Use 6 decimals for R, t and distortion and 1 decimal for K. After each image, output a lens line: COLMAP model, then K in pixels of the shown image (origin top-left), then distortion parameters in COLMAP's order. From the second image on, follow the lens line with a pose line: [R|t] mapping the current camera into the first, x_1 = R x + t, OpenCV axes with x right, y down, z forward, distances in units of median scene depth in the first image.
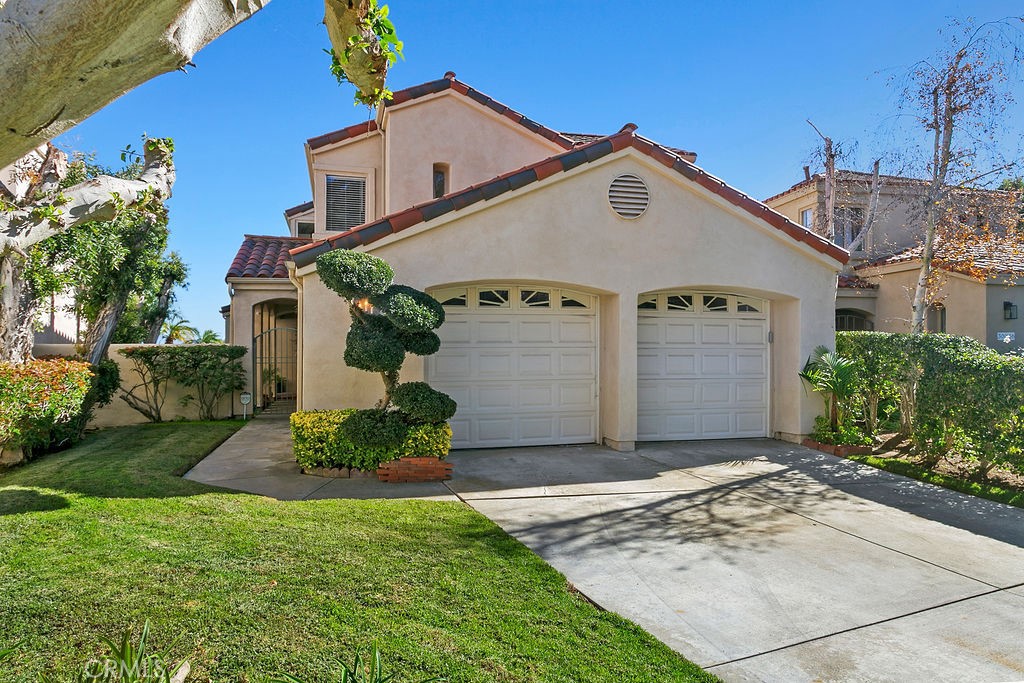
lens RADIAL K [[671.2, 0, 512.8], [0, 671.2, 342.1], [0, 0, 1]] dist [0.006408, 0.000768]
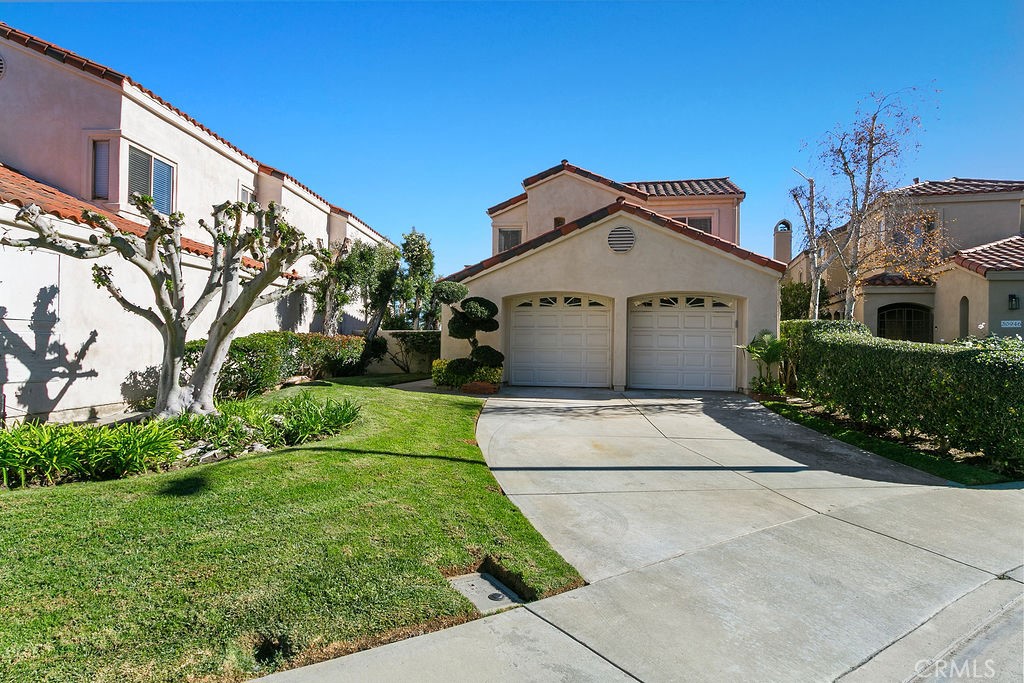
lens RADIAL K [[623.1, 0, 511.7], [0, 623.1, 339.1], [0, 0, 1]] dist [0.007223, 0.001324]
pose [[0.897430, 0.005470, -0.441124, 0.608627], [-0.007383, 0.999969, -0.002620, 0.037305], [0.441096, 0.005608, 0.897443, -0.512570]]
